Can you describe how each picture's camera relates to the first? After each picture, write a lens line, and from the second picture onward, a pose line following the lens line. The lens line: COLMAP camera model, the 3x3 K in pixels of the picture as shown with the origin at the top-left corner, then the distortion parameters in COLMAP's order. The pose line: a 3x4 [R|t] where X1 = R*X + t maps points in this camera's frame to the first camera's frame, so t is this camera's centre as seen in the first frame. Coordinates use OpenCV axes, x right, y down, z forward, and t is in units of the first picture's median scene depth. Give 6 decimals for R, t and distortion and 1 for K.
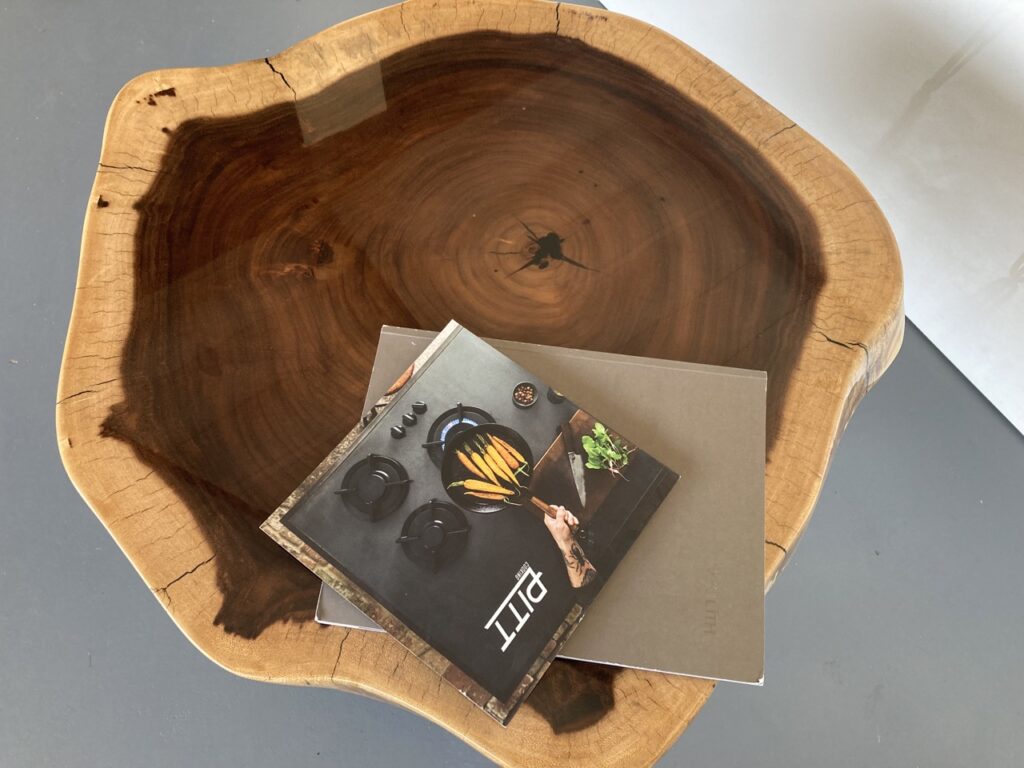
lens RADIAL K [[837.5, 0, 512.0], [0, 837.5, 384.0], [0, 0, 1]] dist [-0.006062, -0.001514]
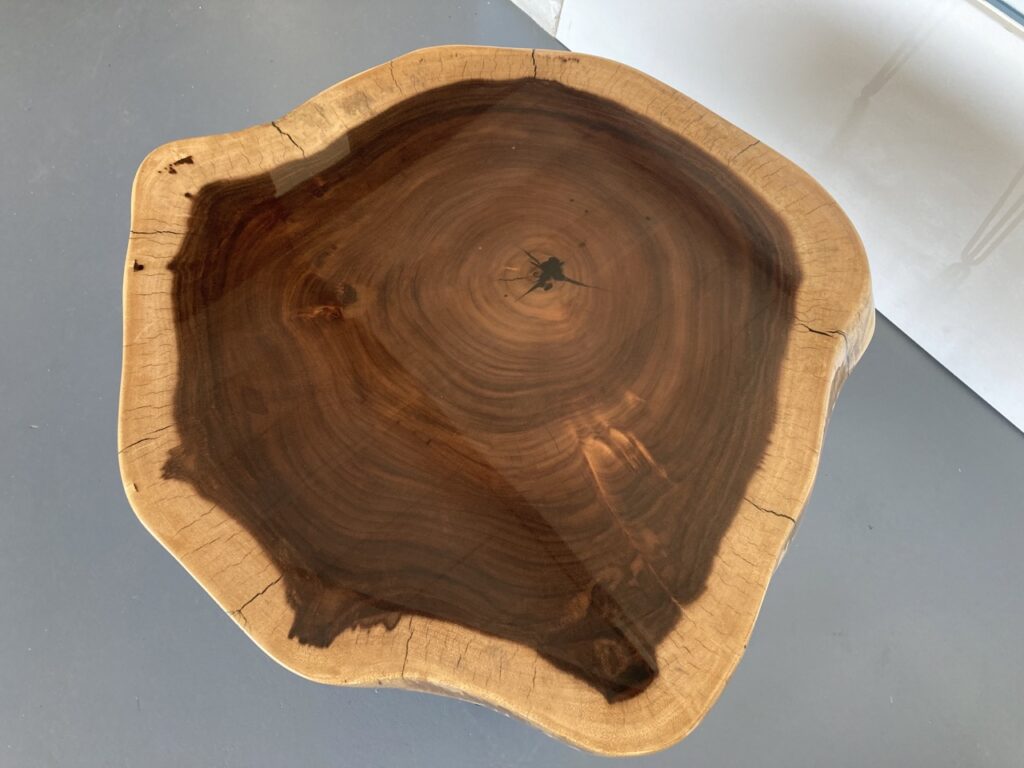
lens RADIAL K [[837.5, 0, 512.0], [0, 837.5, 384.0], [0, 0, 1]] dist [-0.006062, -0.001514]
pose [[0.995078, -0.093382, 0.033157, -0.058073], [0.094456, 0.995000, -0.032462, 0.016190], [-0.029960, 0.035434, 0.998923, -0.093601]]
